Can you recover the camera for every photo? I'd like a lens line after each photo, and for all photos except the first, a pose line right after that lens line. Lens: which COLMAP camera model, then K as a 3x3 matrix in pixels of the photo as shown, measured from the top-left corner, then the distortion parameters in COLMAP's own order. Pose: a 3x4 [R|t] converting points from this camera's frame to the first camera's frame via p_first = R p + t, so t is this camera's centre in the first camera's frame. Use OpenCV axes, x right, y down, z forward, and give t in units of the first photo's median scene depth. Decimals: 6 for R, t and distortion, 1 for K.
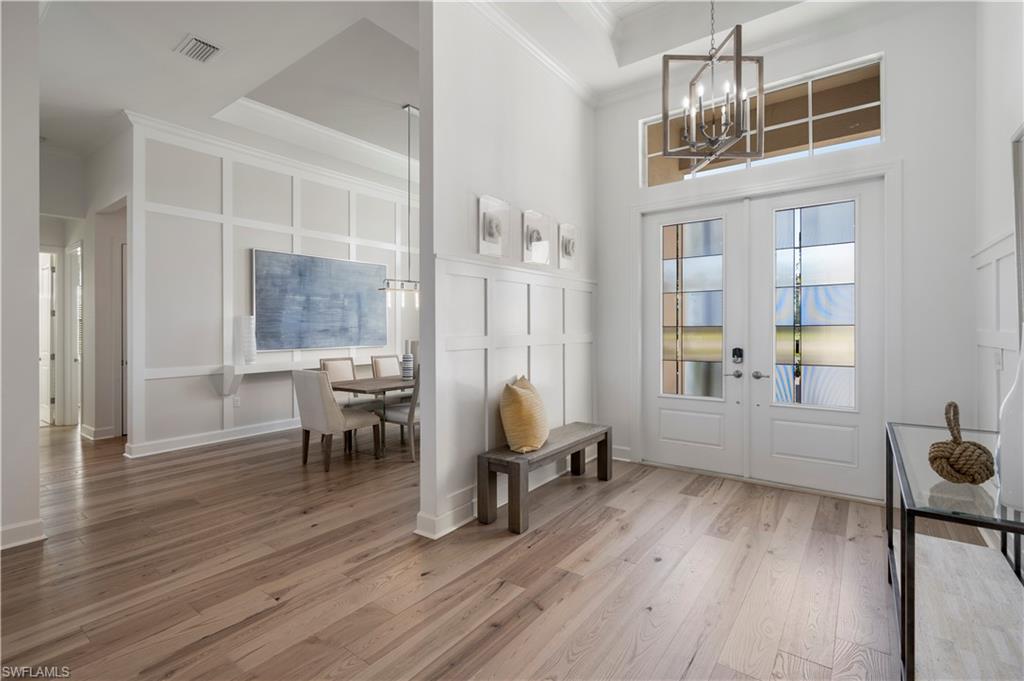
lens RADIAL K [[460.6, 0, 511.6], [0, 460.6, 328.9], [0, 0, 1]] dist [0.002427, 0.000314]
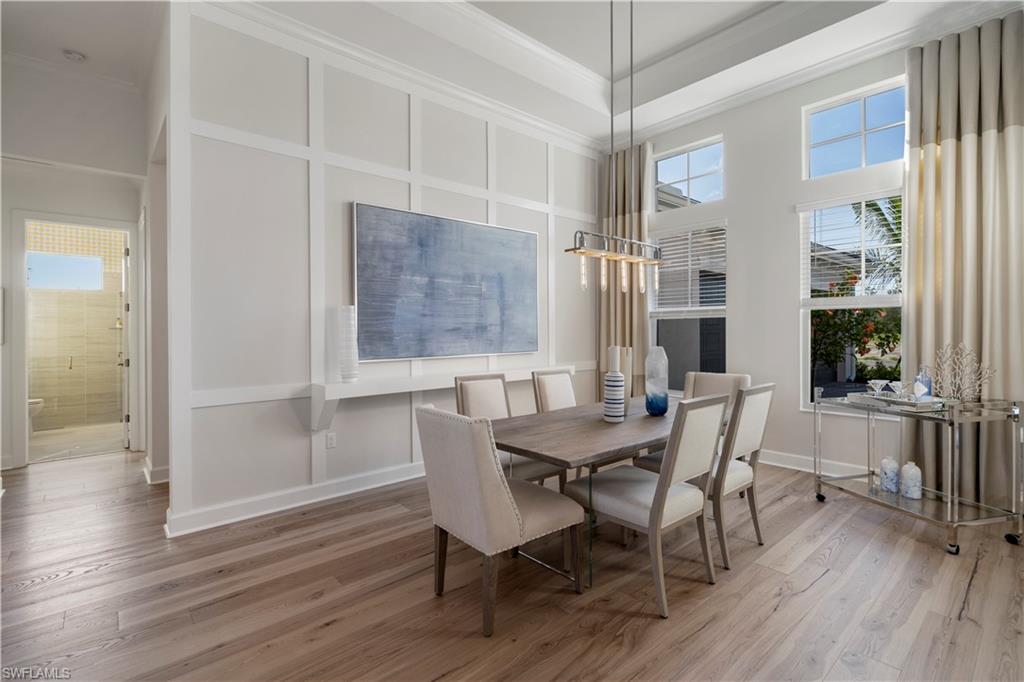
lens RADIAL K [[463.8, 0, 512.3], [0, 463.8, 336.4], [0, 0, 1]] dist [-0.001852, -0.000315]
pose [[0.977700, 0.003745, -0.209975, -0.197161], [-0.000543, 0.999883, 0.015306, 0.003495], [0.210008, -0.014851, 0.977587, 0.389669]]
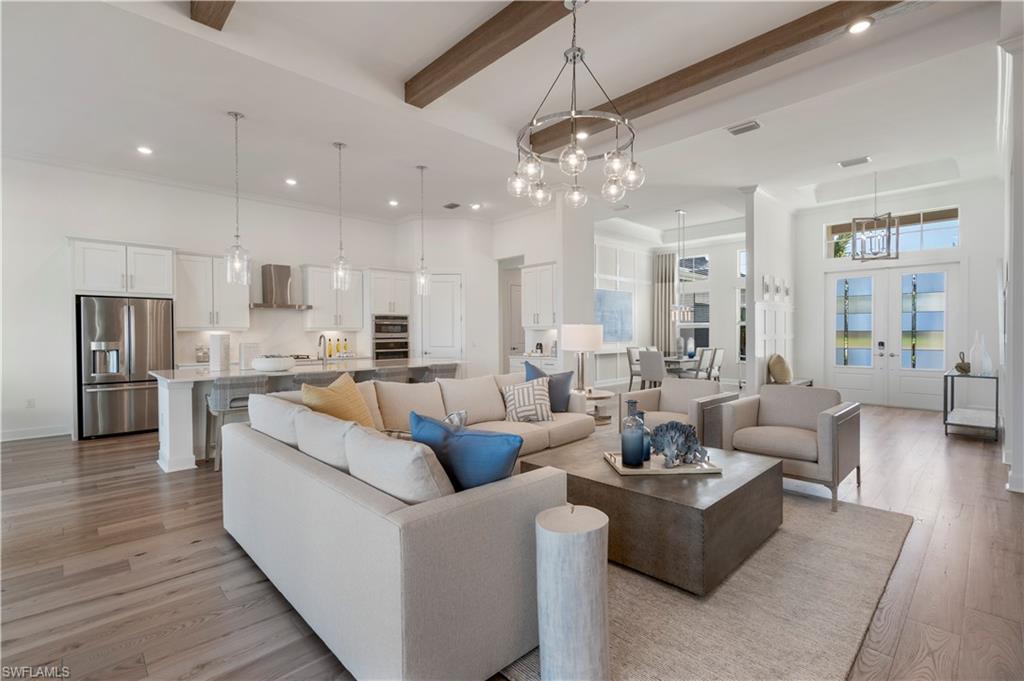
lens RADIAL K [[467.0, 0, 508.6], [0, 467.0, 339.8], [0, 0, 1]] dist [-0.001511, 0.000388]
pose [[0.988437, 0.010753, -0.151251, -0.544579], [-0.008439, 0.999837, 0.015932, 0.008678], [0.151397, -0.014472, 0.988367, -0.850398]]
